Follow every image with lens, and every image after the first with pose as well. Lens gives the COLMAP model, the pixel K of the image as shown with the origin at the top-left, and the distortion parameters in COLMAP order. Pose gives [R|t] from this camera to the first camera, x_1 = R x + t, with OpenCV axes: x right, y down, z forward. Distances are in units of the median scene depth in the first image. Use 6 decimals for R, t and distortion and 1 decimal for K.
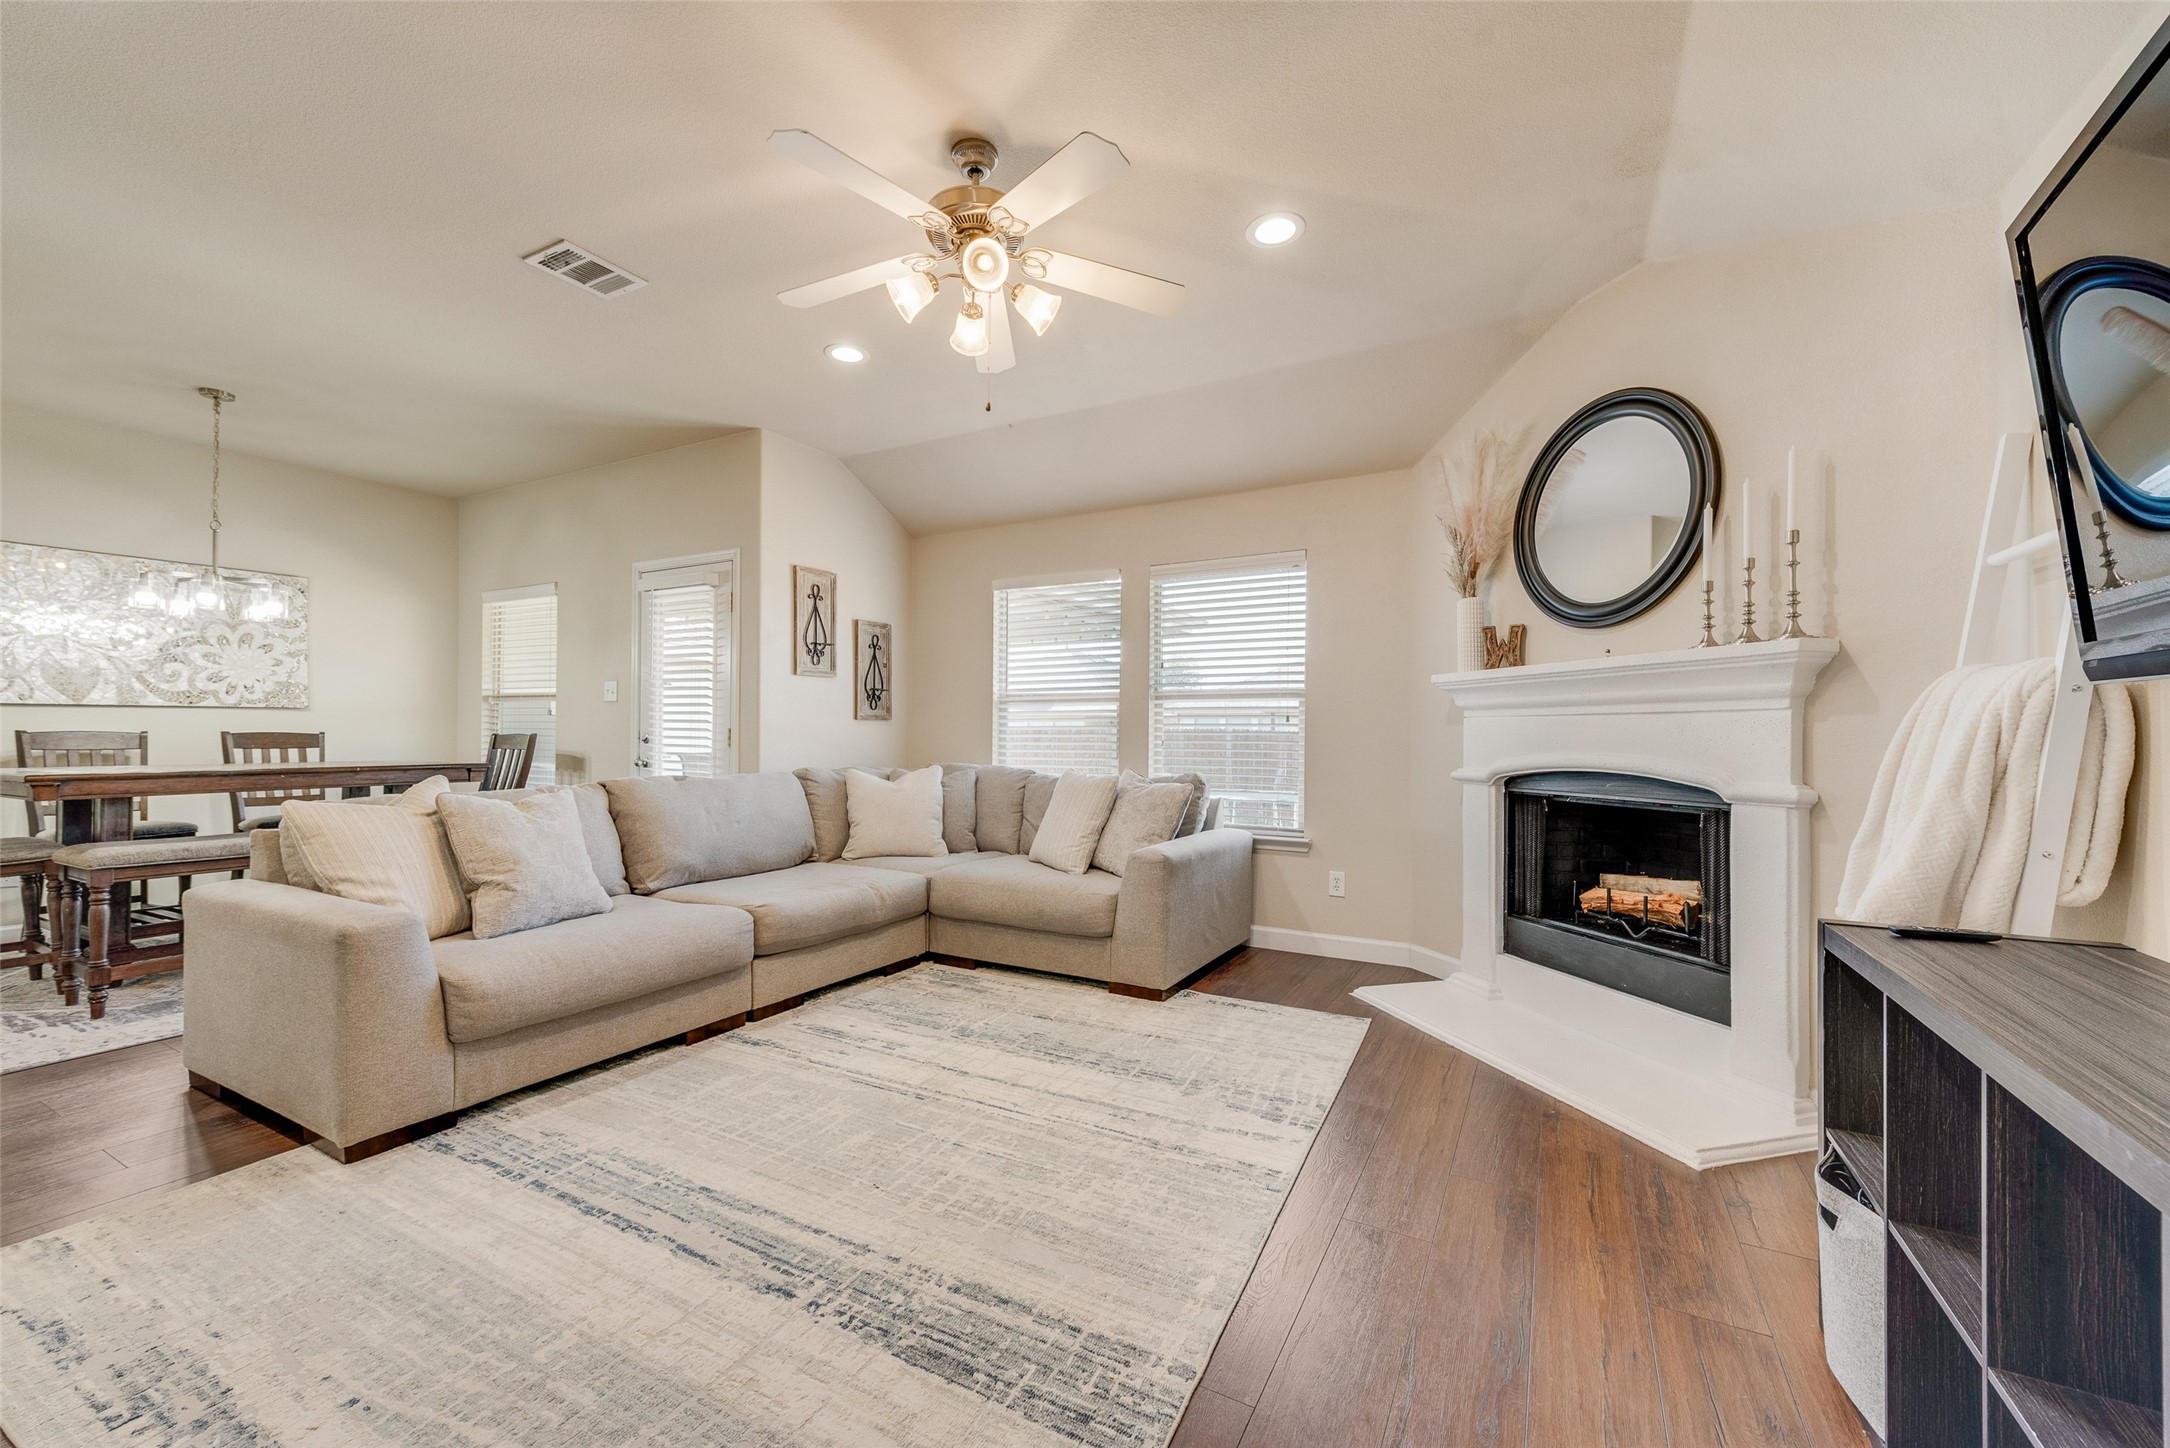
lens RADIAL K [[857.7, 0, 1080.5], [0, 857.7, 731.5], [0, 0, 1]] dist [0.011062, -0.003269]
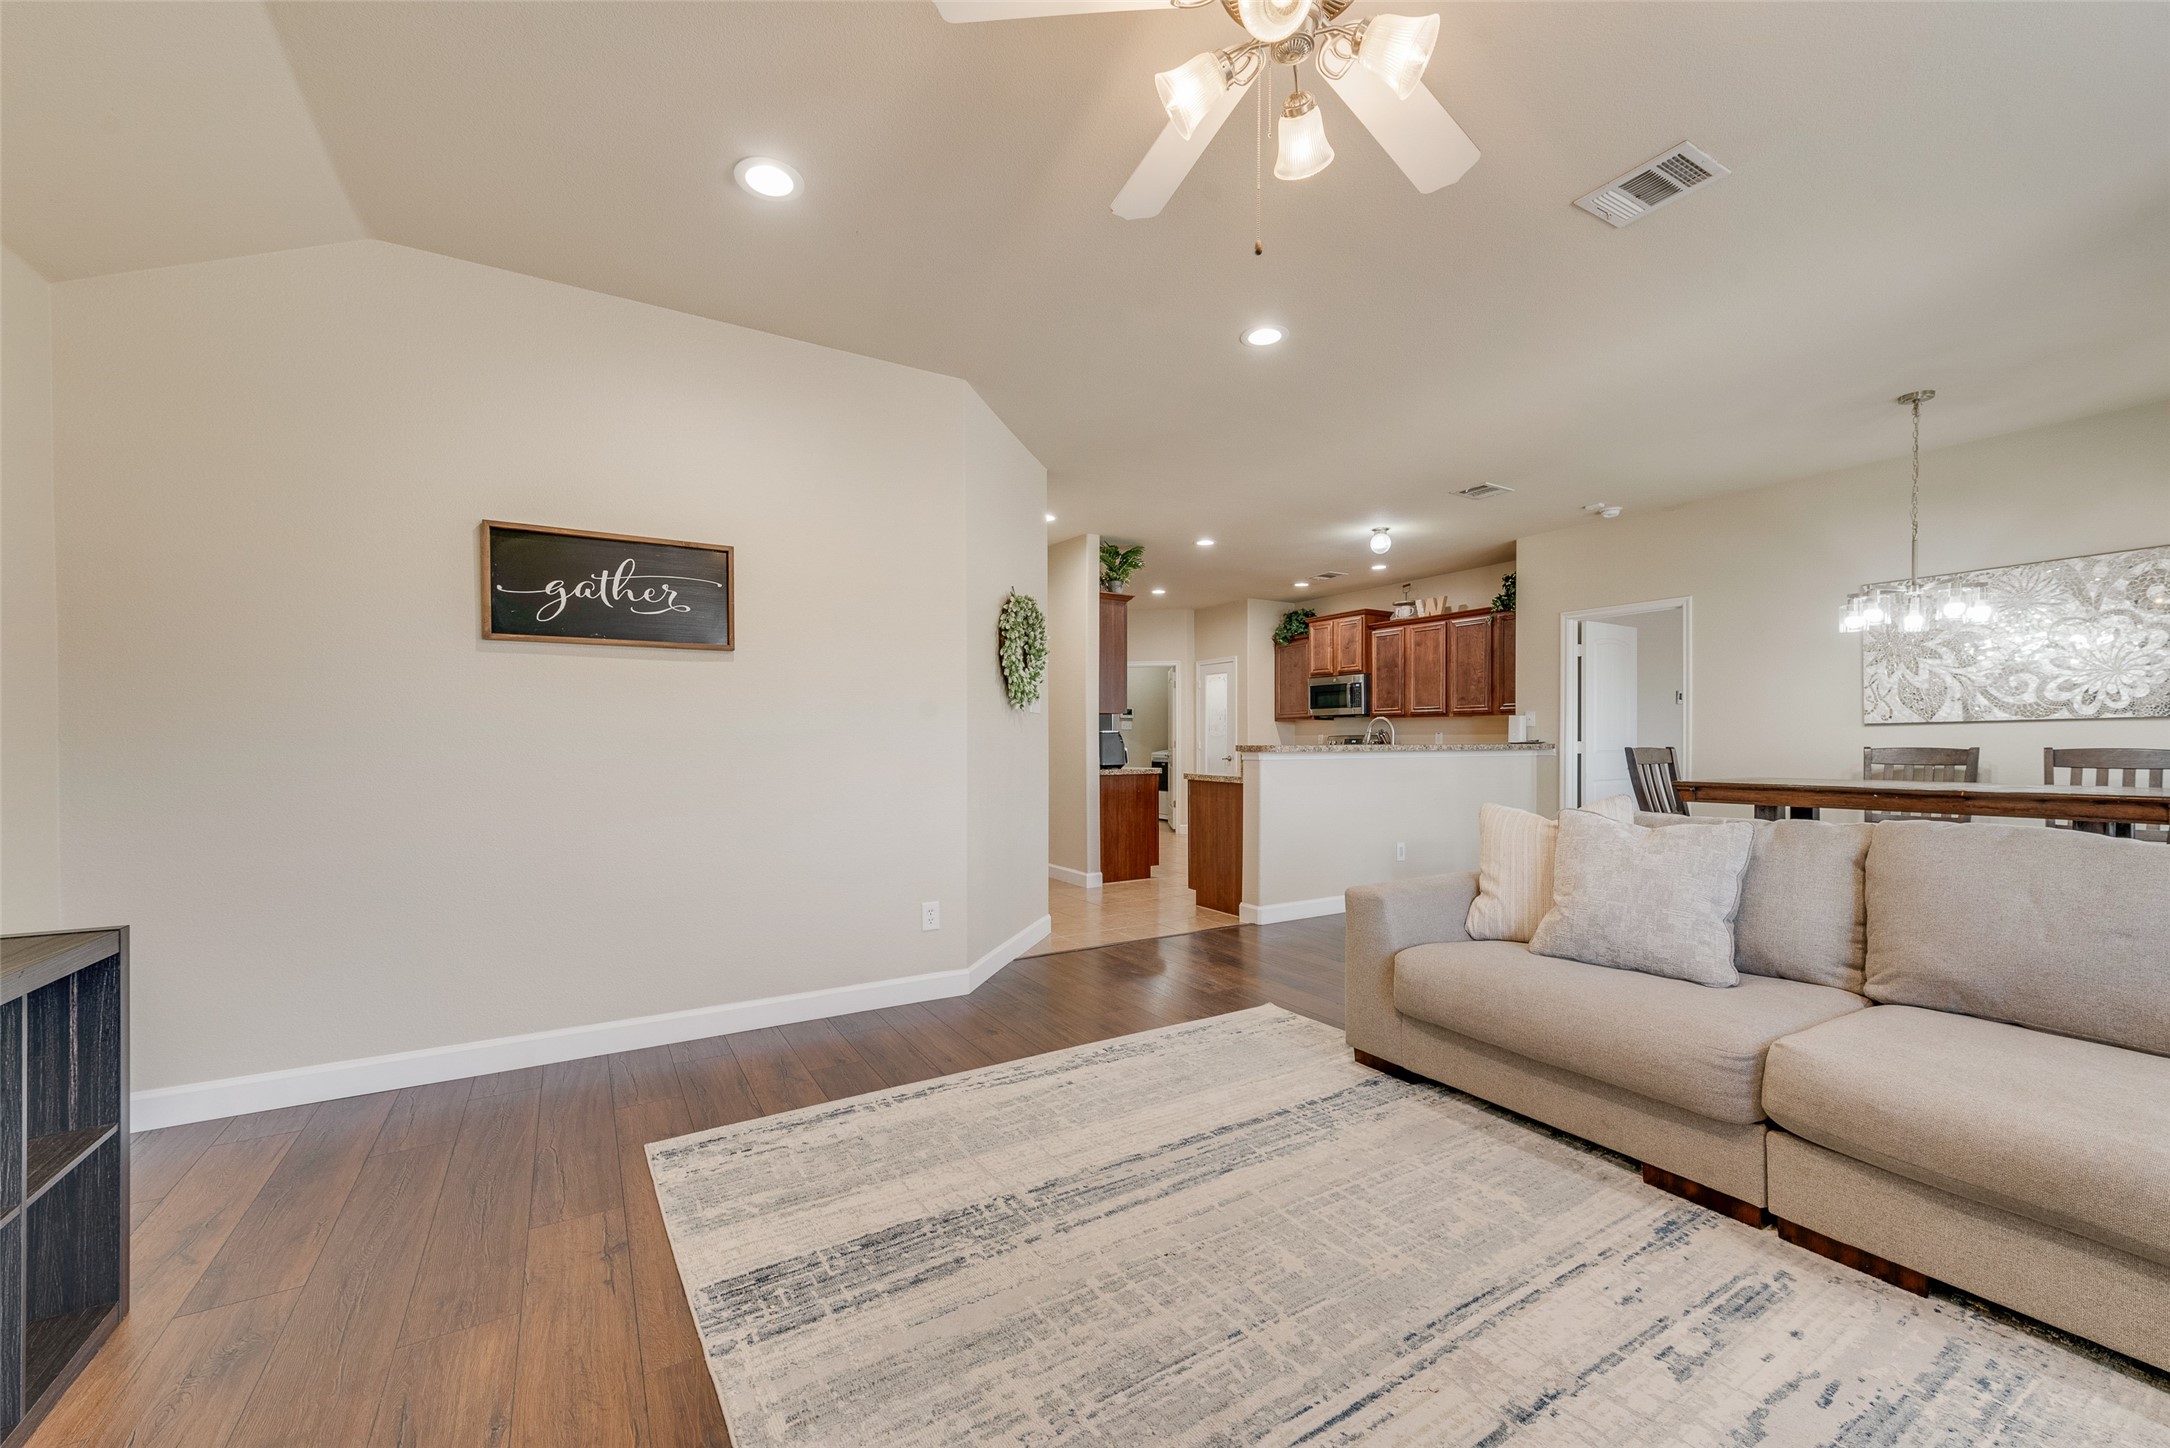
lens RADIAL K [[857.7, 0, 1088.4], [0, 857.7, 737.9], [0, 0, 1]] dist [0.011062, -0.003269]
pose [[-0.499174, -0.010028, -0.866444, 0.386965], [0.001436, 0.999922, -0.012400, -0.000662], [0.866501, -0.007434, -0.499121, 0.904219]]
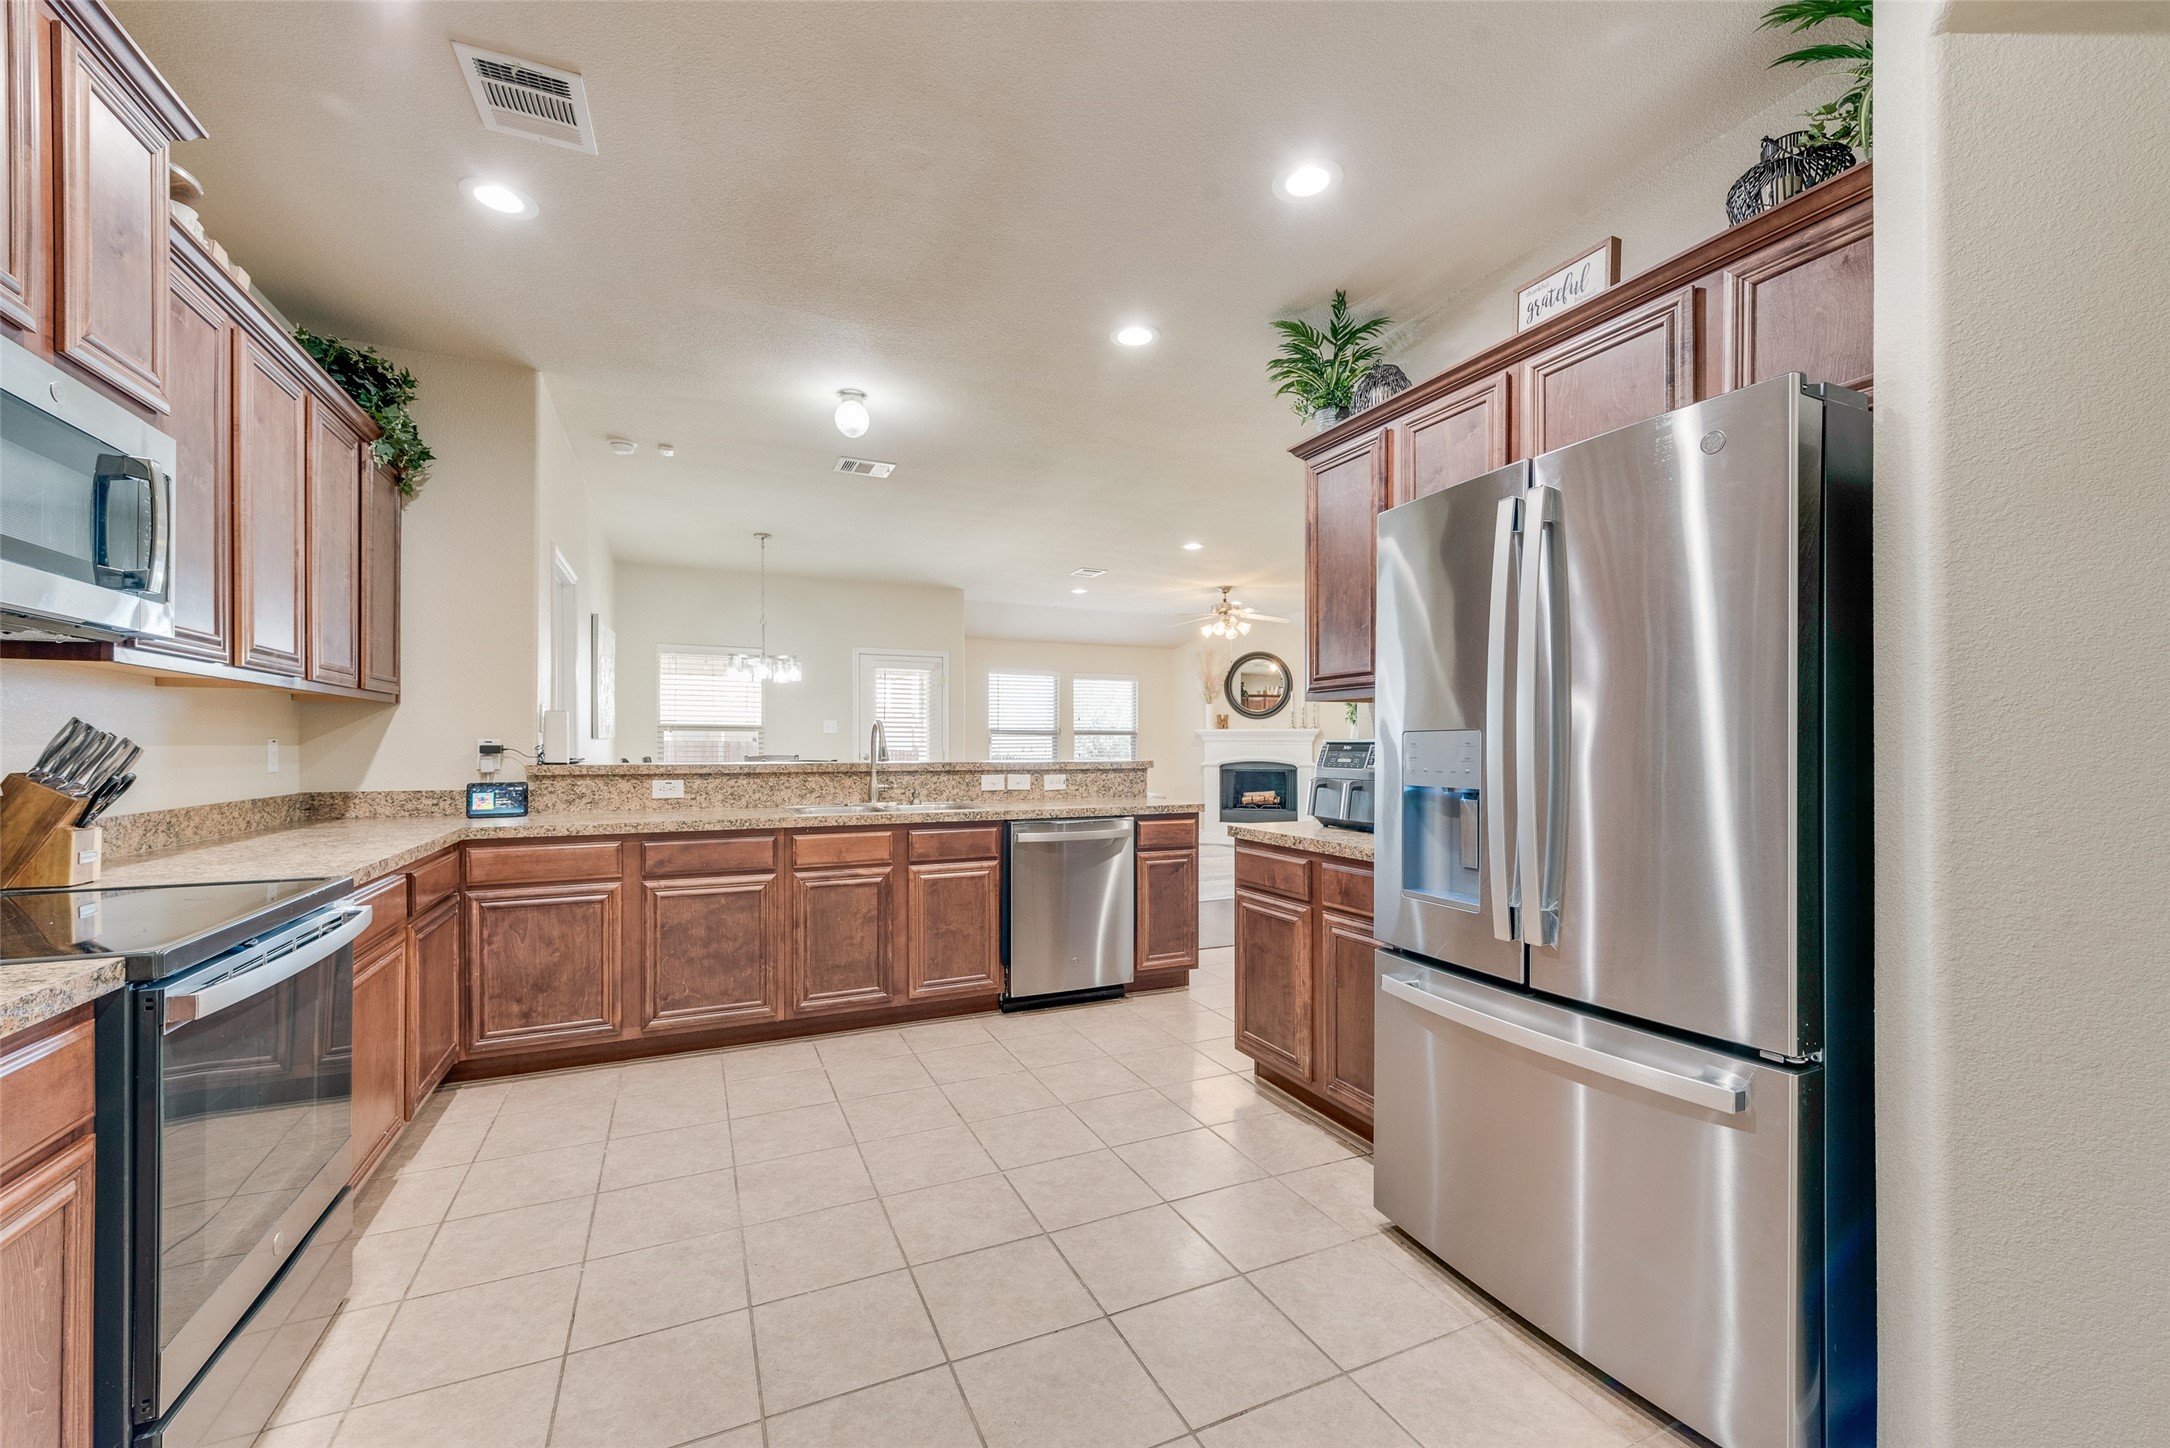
lens RADIAL K [[857.7, 0, 1087.2], [0, 857.7, 734.7], [0, 0, 1]] dist [0.011062, -0.003269]
pose [[0.595409, 0.003042, 0.803417, -2.482875], [-0.001655, 0.999995, -0.002560, -0.047525], [-0.803421, 0.000195, 0.595411, -0.477531]]
